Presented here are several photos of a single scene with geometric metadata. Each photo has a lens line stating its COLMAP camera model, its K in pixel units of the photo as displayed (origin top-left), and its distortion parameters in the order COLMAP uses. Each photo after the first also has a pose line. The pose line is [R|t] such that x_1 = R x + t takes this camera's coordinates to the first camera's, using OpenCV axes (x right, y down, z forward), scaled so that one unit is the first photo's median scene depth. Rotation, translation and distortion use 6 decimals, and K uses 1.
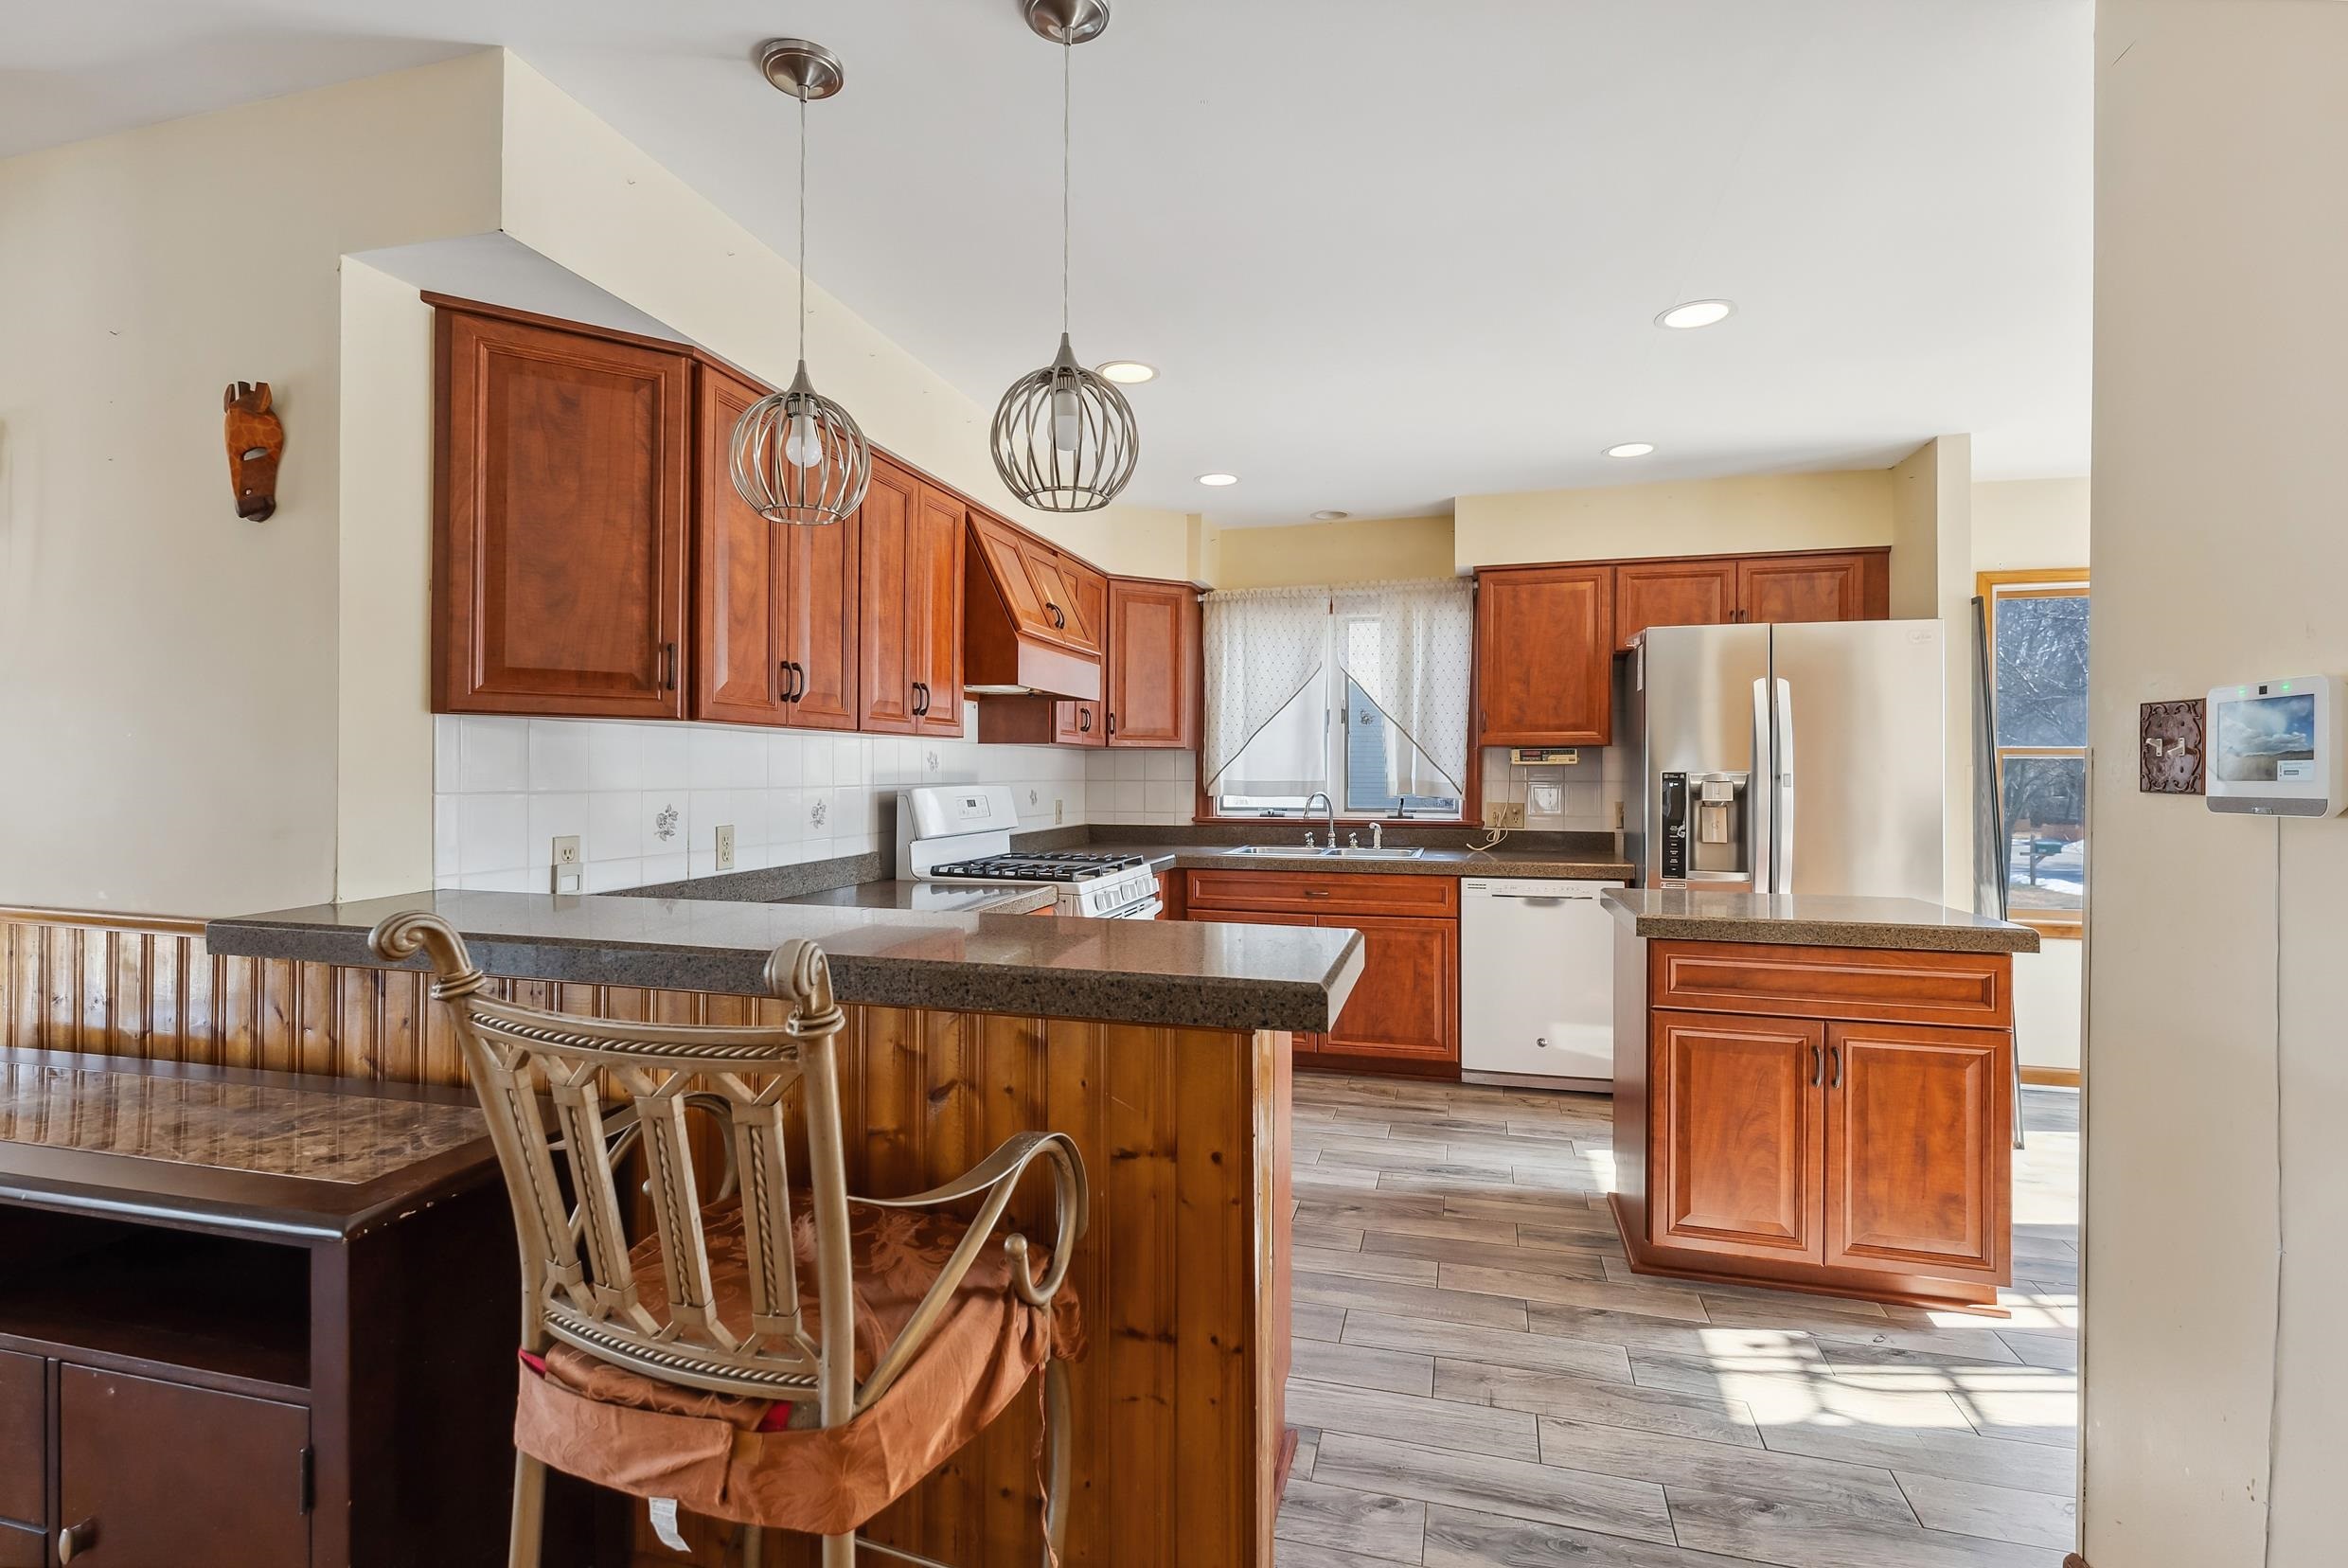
lens RADIAL K [[1072.2, 0, 1171.2], [0, 1072.2, 769.1], [0, 0, 1]] dist [-0.001888, -0.000705]
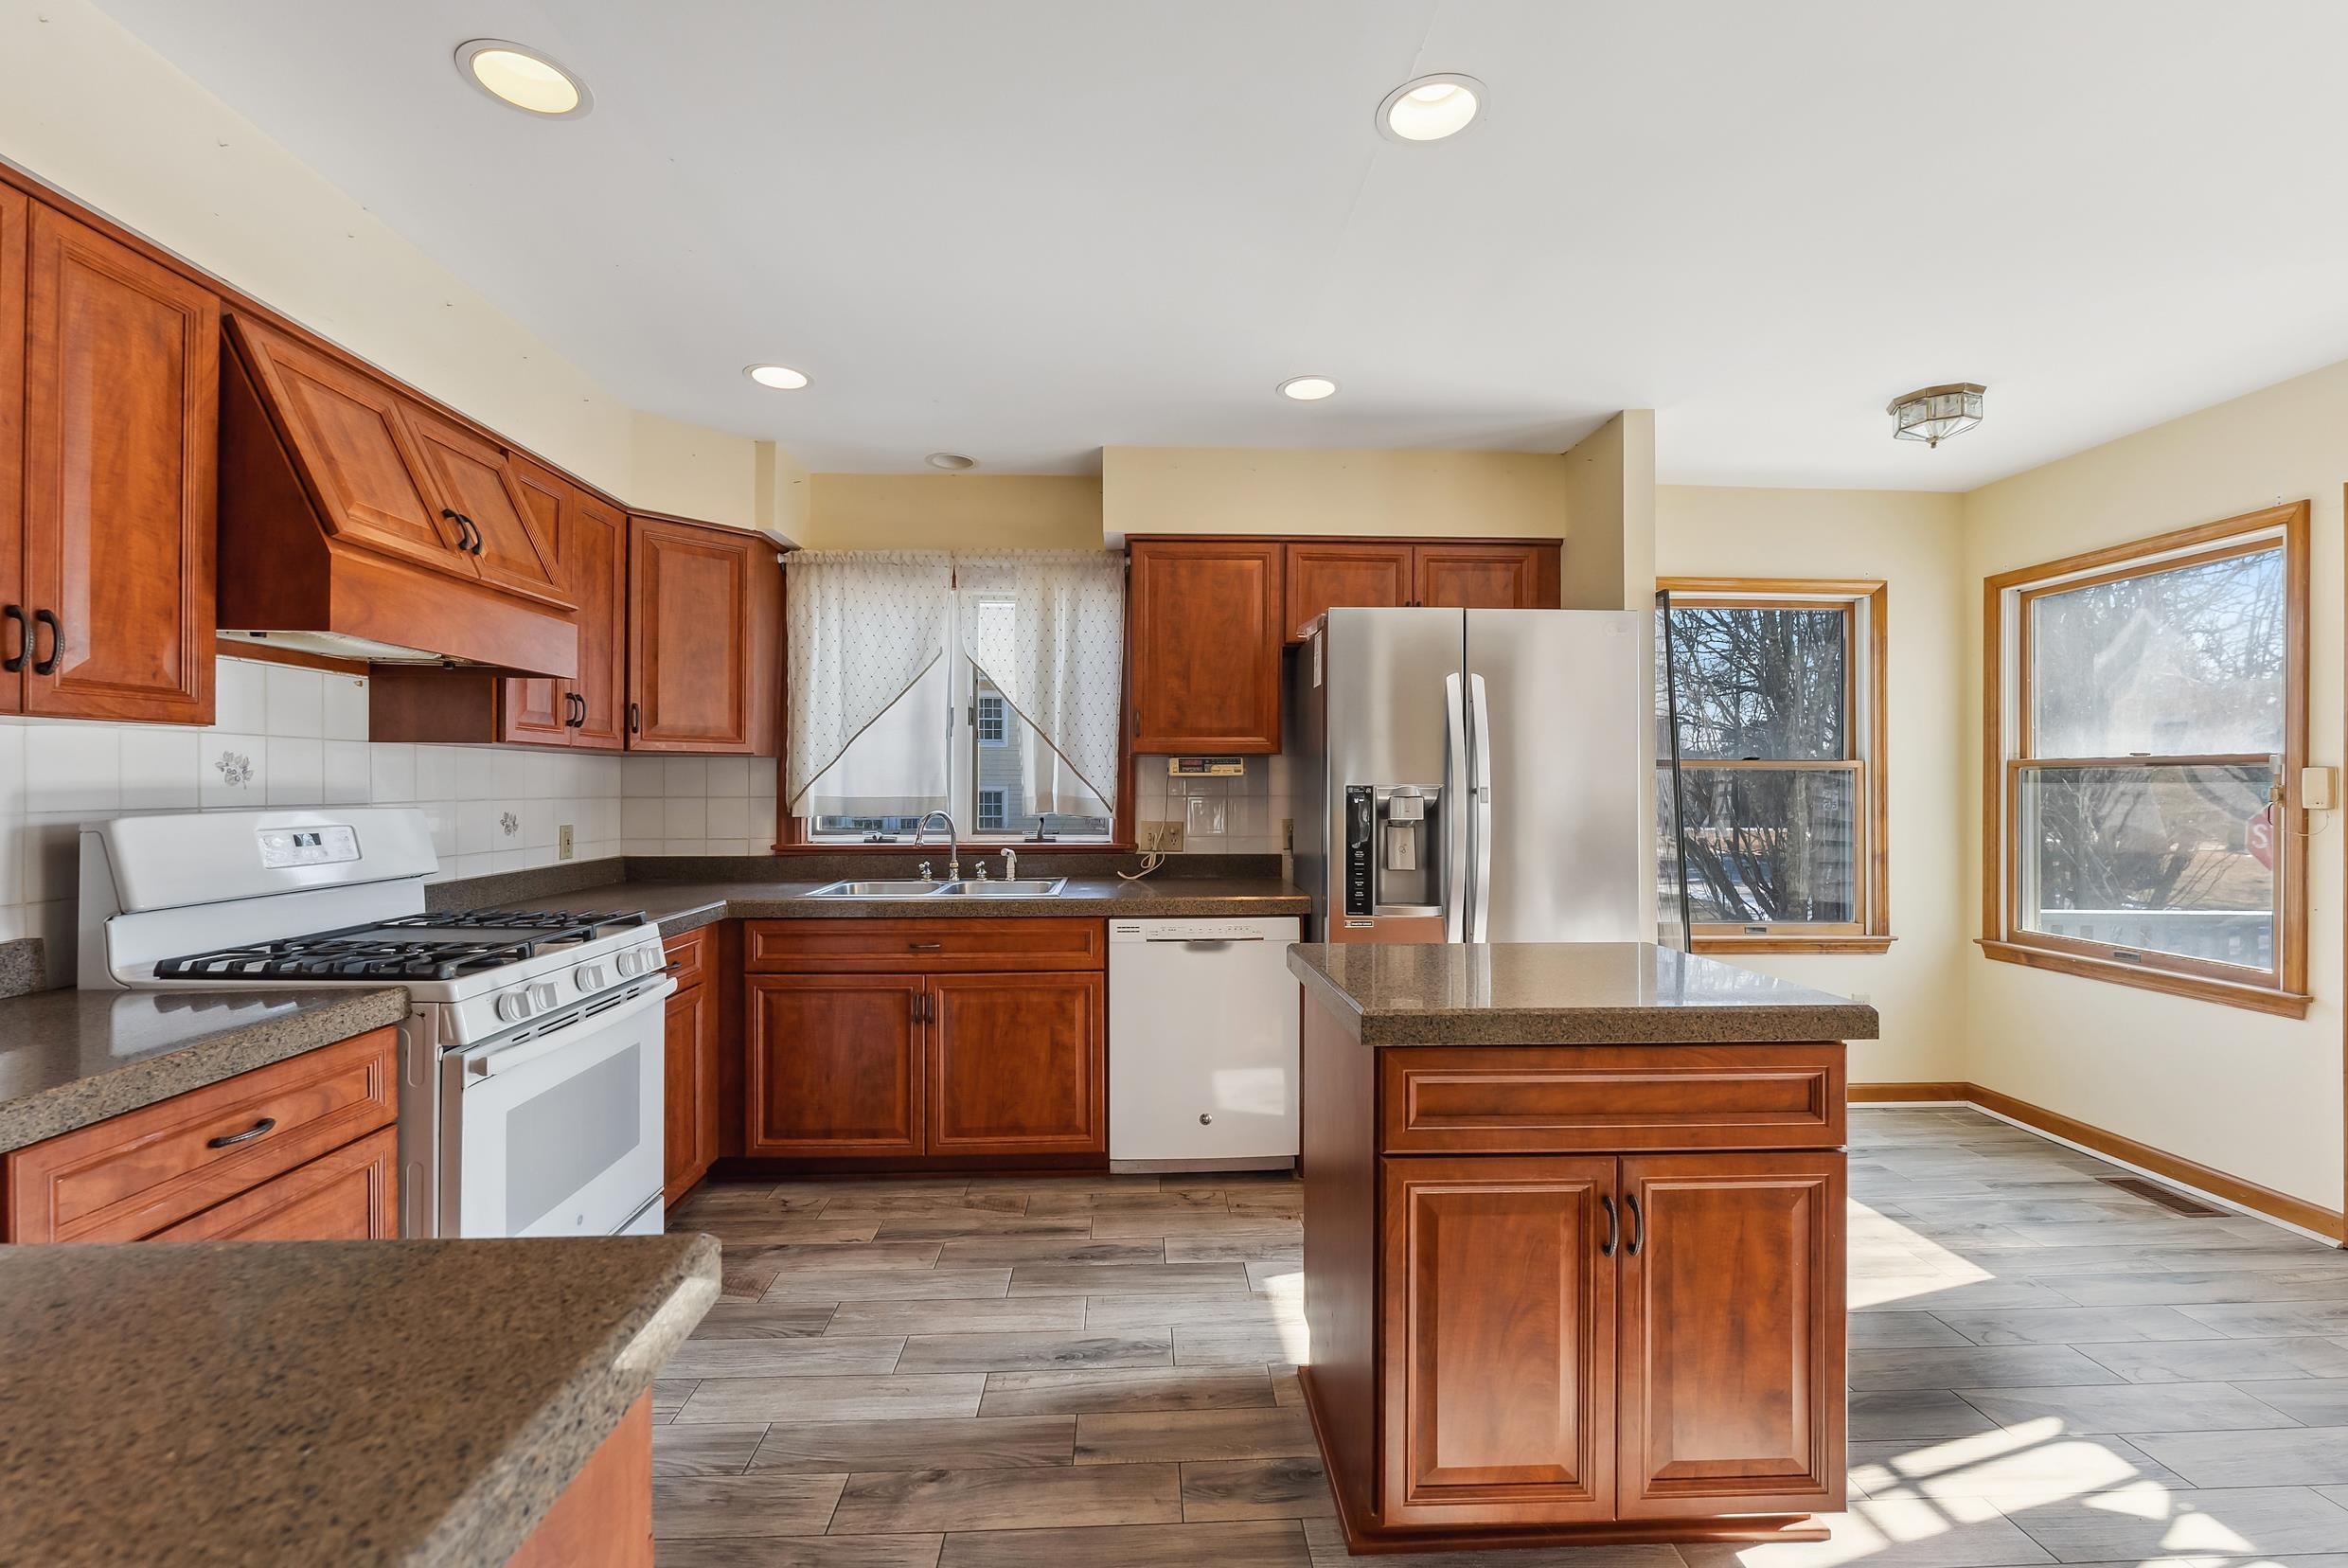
lens RADIAL K [[985.6, 0, 1174.0], [0, 985.6, 784.0], [0, 0, 1]] dist [0.001419, 0.000168]
pose [[0.950665, -0.001448, 0.310217, 0.116828], [0.000667, 0.999996, 0.002626, -0.000300], [-0.310220, -0.002289, 0.950662, 0.378717]]
